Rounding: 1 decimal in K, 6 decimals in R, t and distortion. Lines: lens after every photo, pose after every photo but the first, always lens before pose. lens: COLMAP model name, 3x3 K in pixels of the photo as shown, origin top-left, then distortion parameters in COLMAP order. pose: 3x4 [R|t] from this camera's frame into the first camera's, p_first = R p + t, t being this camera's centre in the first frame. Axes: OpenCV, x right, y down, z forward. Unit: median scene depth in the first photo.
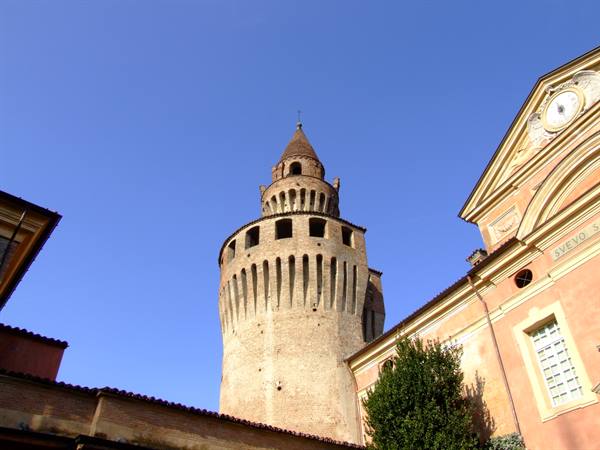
lens RADIAL K [[482.6, 0, 299.0], [0, 482.6, 243.7], [0, 0, 1]] dist [-0.157919, 0.109717]
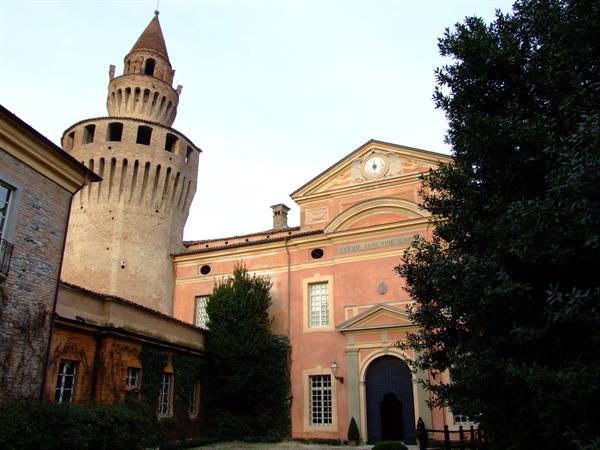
lens RADIAL K [[482.6, 0, 299.0], [0, 482.6, 243.7], [0, 0, 1]] dist [-0.157919, 0.109717]
pose [[0.799151, 0.205417, 0.564944, -0.370137], [-0.373260, 0.906245, 0.198485, -0.180625], [-0.471205, -0.369490, 0.800901, -0.237507]]
